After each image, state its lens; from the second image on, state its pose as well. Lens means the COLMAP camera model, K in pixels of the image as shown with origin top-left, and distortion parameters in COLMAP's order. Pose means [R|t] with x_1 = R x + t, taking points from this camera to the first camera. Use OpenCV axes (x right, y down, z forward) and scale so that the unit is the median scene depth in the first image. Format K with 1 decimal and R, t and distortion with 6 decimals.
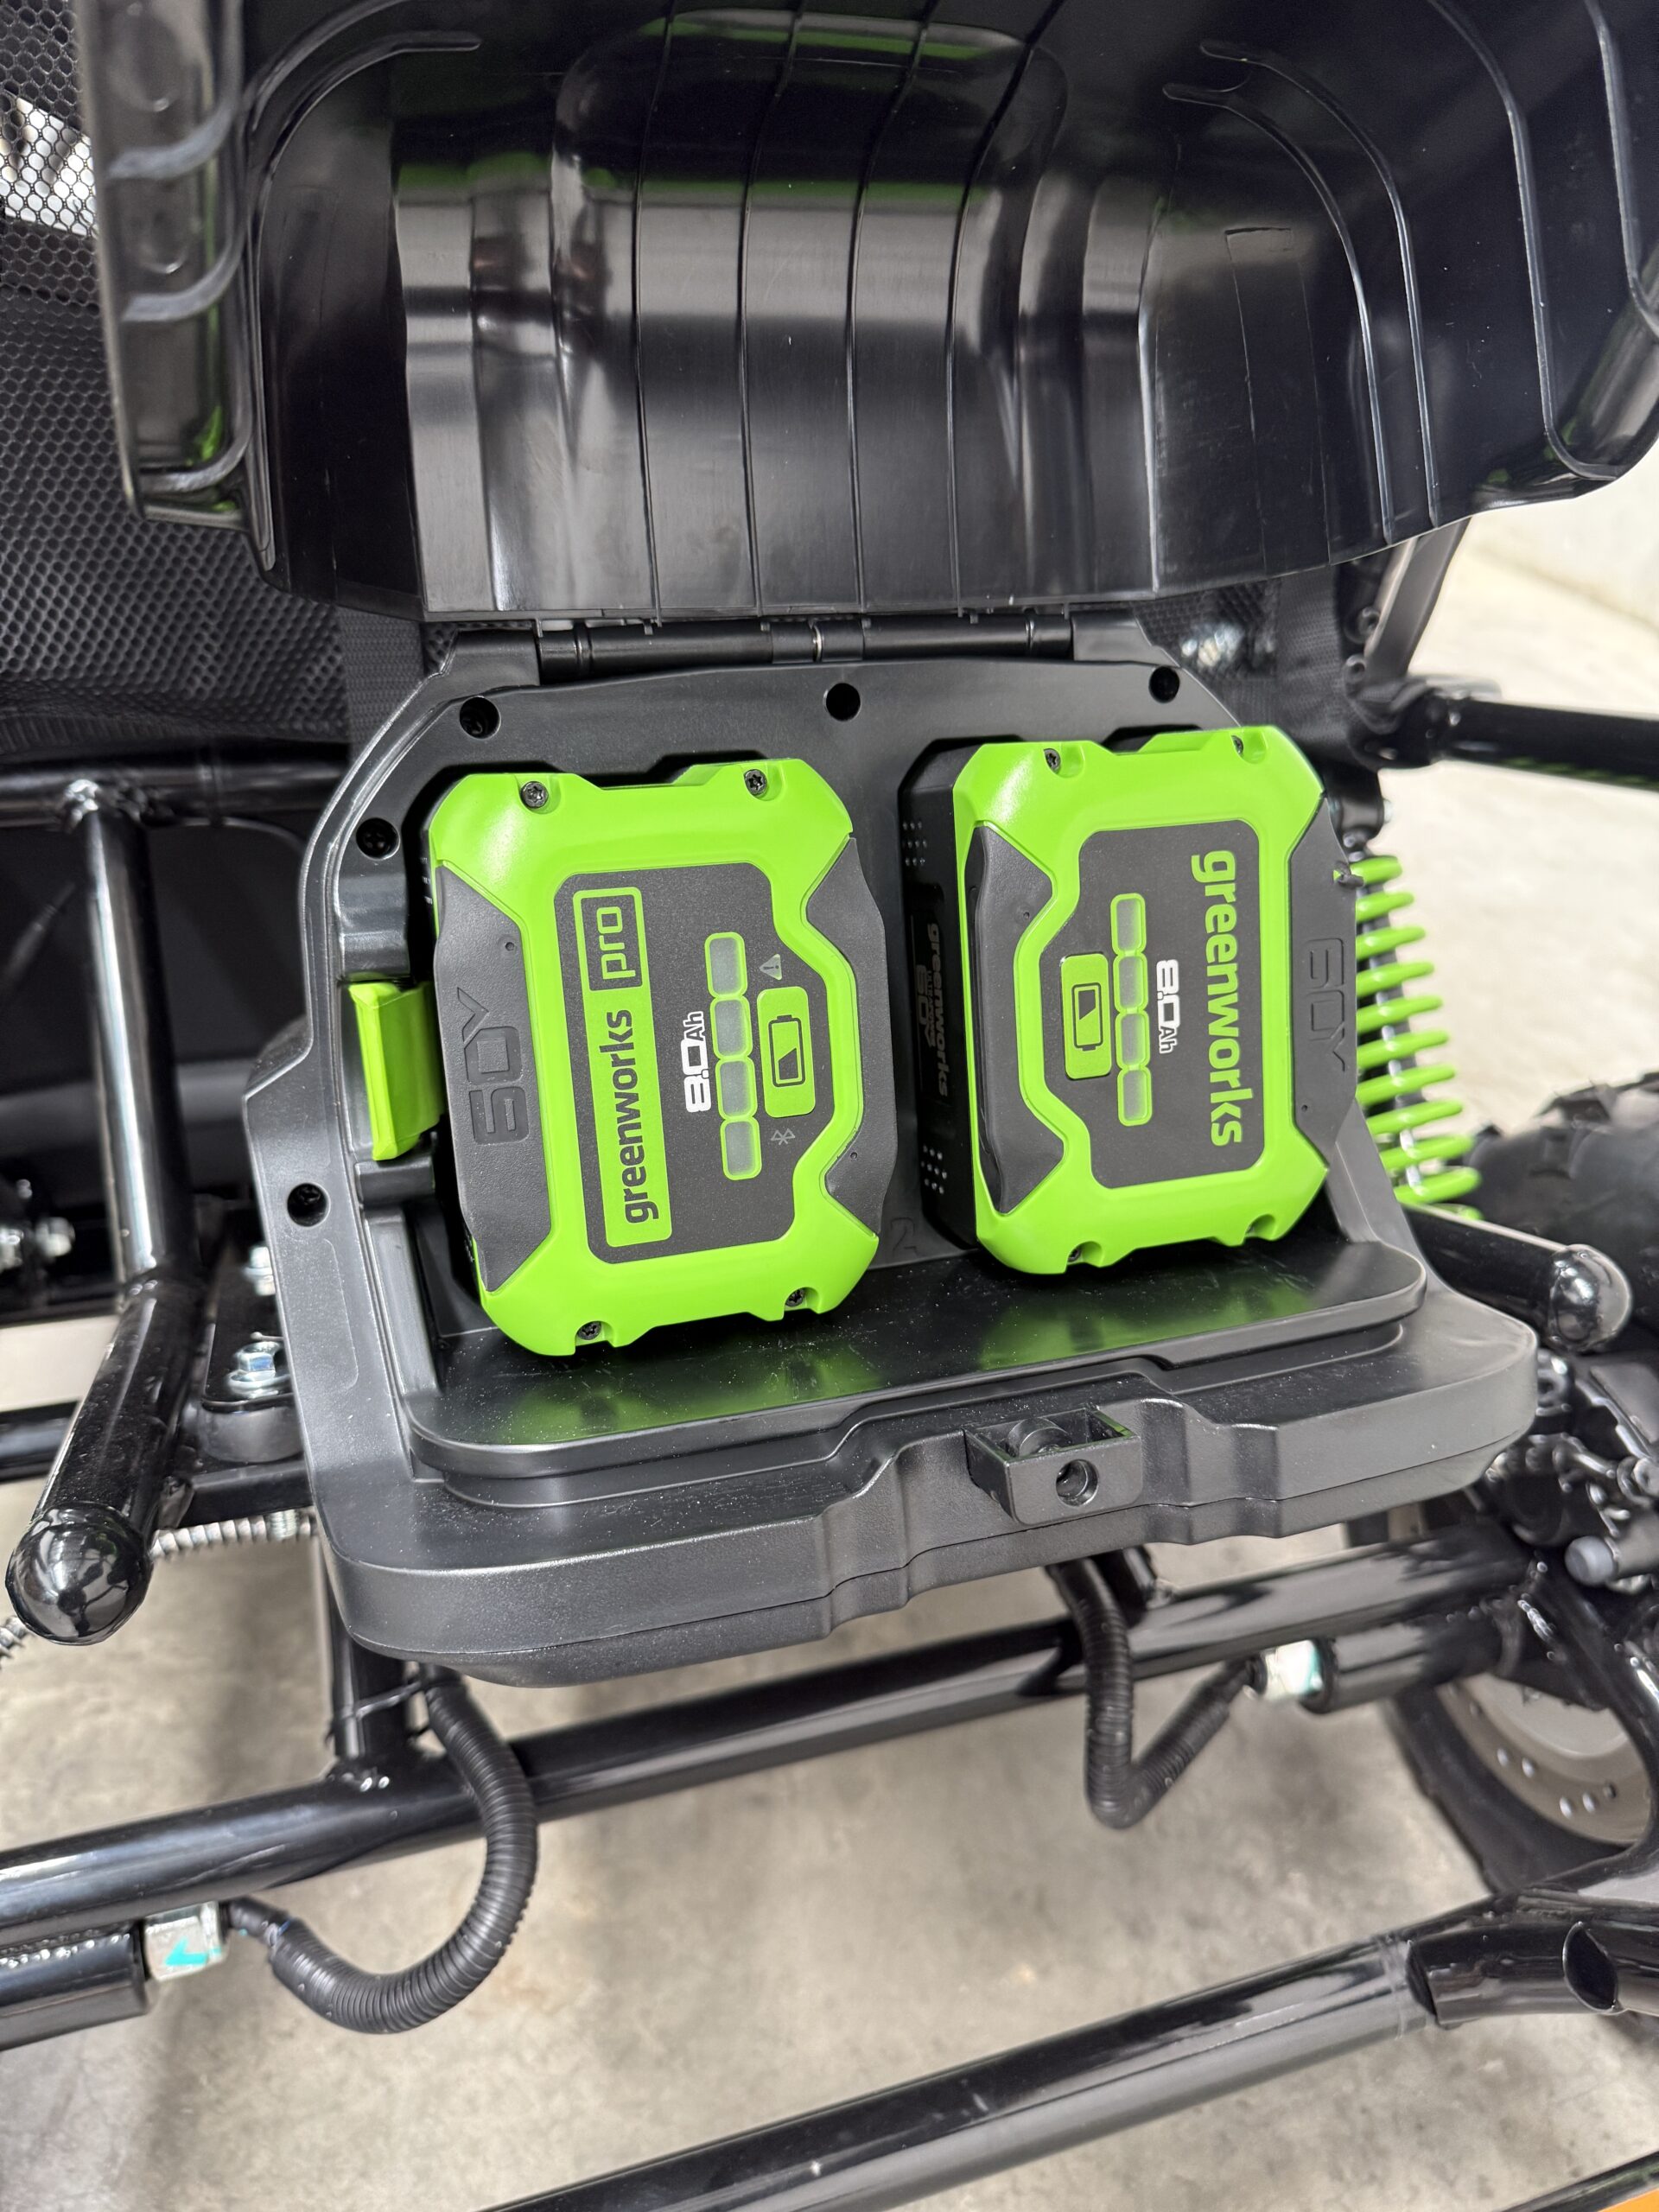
lens RADIAL K [[1497.1, 0, 842.6], [0, 1497.1, 1097.6], [0, 0, 1]] dist [0.021301, -0.026829]
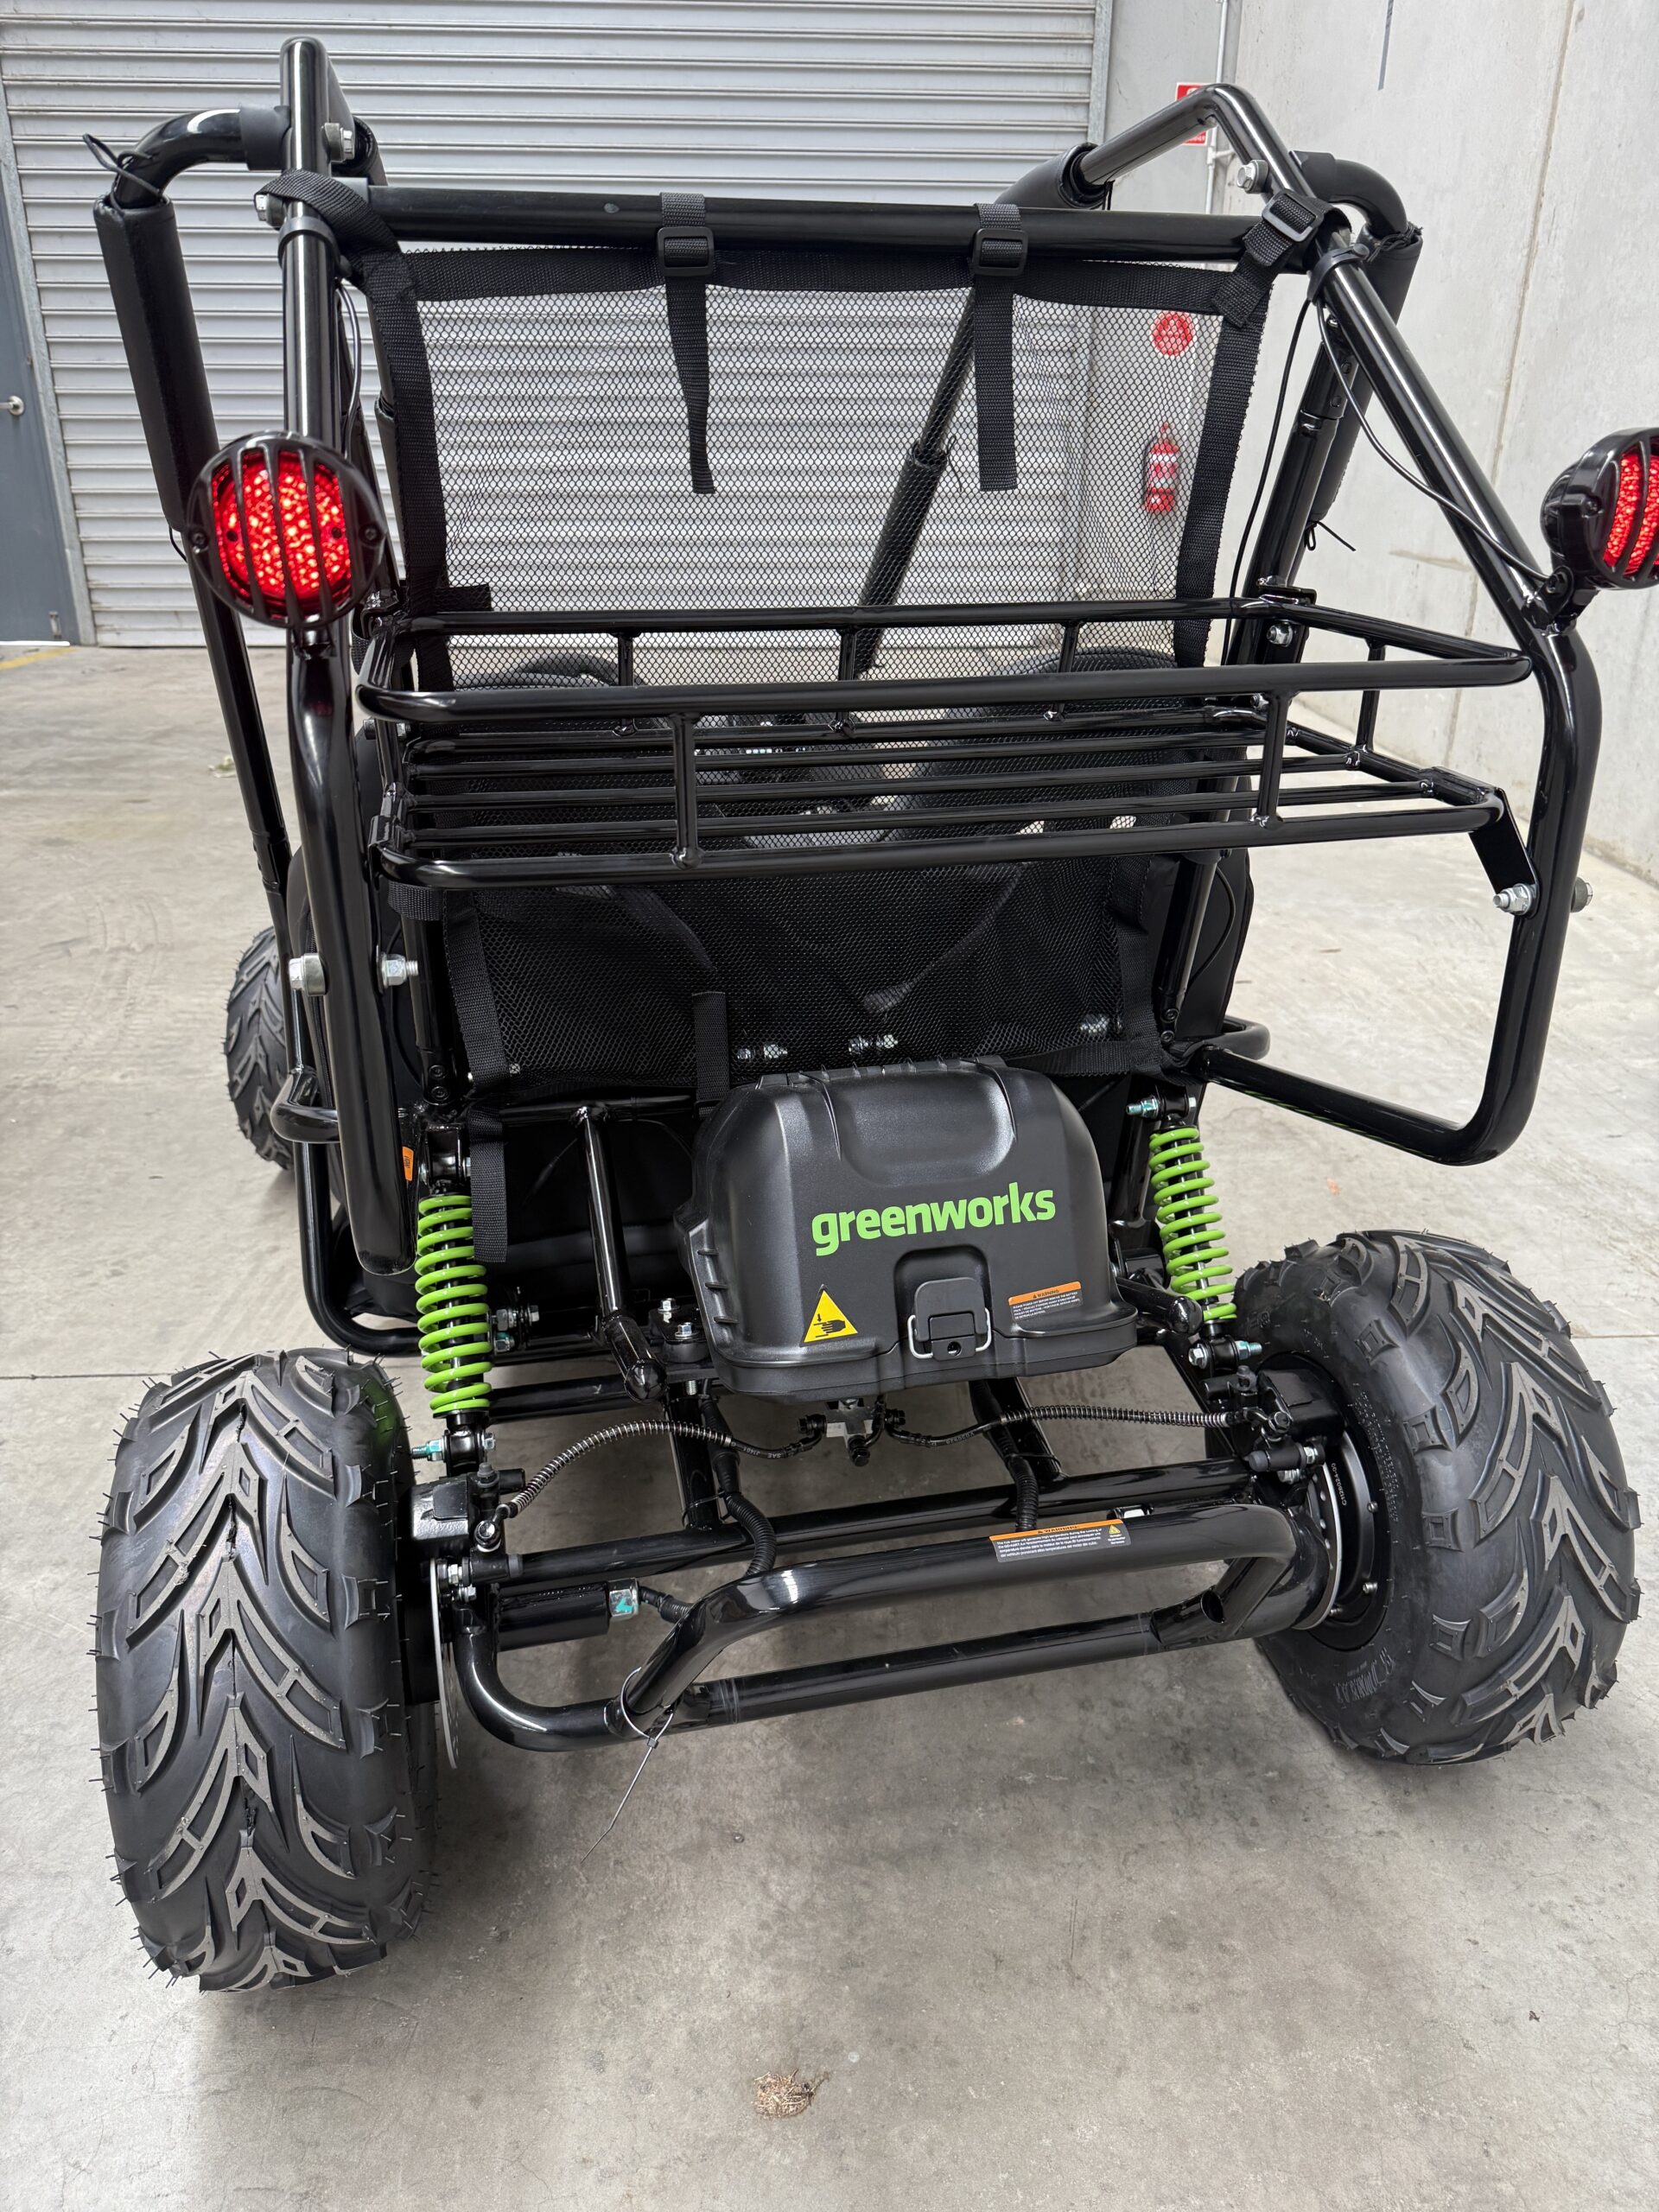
lens RADIAL K [[1497.1, 0, 841.6], [0, 1497.1, 1101.6], [0, 0, 1]] dist [0.021301, -0.026829]
pose [[0.994712, -0.004811, -0.102595, 0.105074], [-0.007136, 0.993251, -0.115766, 0.042794], [0.102459, 0.115886, 0.987964, -1.024395]]
